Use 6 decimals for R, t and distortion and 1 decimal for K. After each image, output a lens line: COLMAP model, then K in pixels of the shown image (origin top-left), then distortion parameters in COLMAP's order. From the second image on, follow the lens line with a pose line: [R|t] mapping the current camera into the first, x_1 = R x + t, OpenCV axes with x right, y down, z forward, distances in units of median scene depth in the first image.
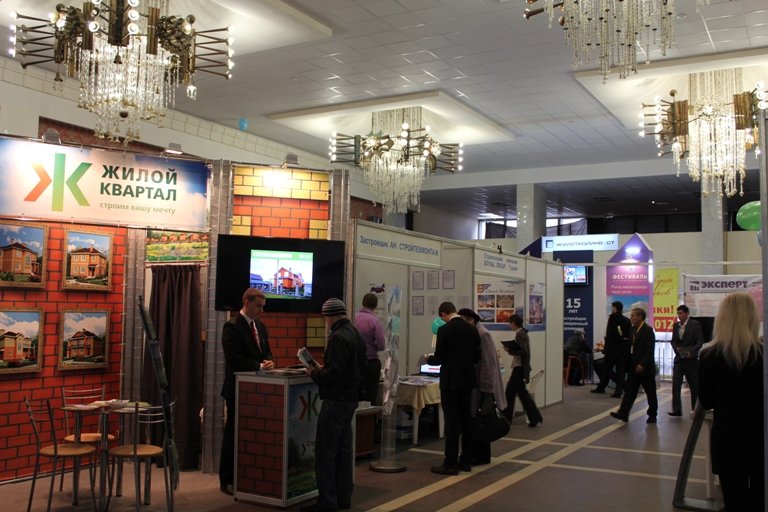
lens RADIAL K [[773.0, 0, 384.0], [0, 773.0, 256.0], [0, 0, 1]] dist [-0.128408, 0.162338]
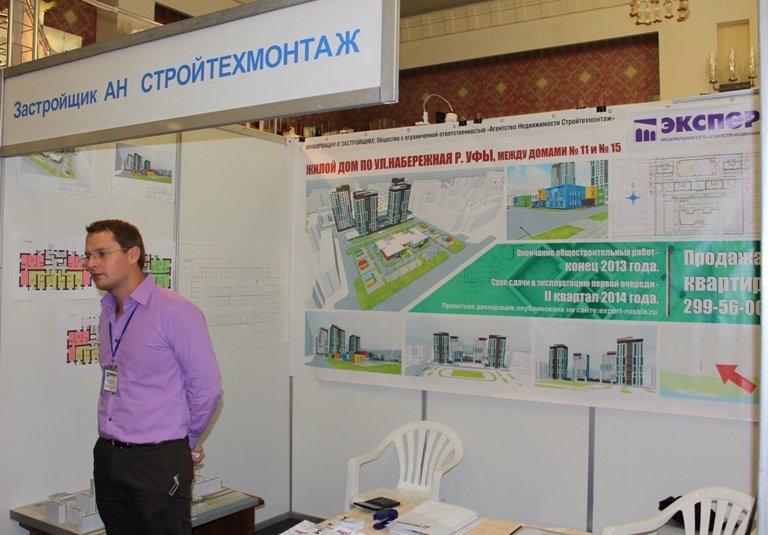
lens RADIAL K [[732.4, 0, 384.0], [0, 732.4, 267.5], [0, 0, 1]] dist [-0.120280, 0.019143]
pose [[-0.045074, -0.032374, -0.998459, 0.363744], [0.055516, 0.997849, -0.034861, 0.094075], [0.997440, -0.057002, -0.043180, 1.252135]]
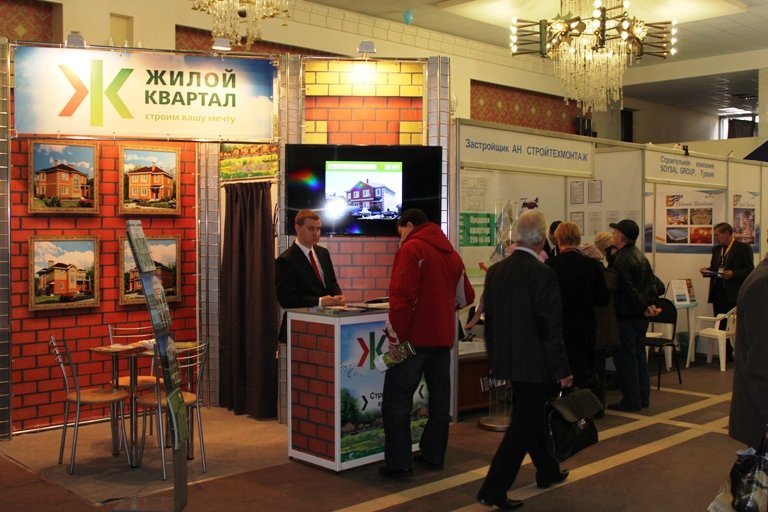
lens RADIAL K [[864.0, 0, 384.0], [0, 864.0, 256.0], [0, 0, 1]] dist [-0.109078, 0.156932]
pose [[0.960244, -0.007307, -0.279066, 0.140830], [0.035233, 0.994836, 0.095184, 0.007016], [0.276929, -0.101232, 0.955543, 0.112403]]
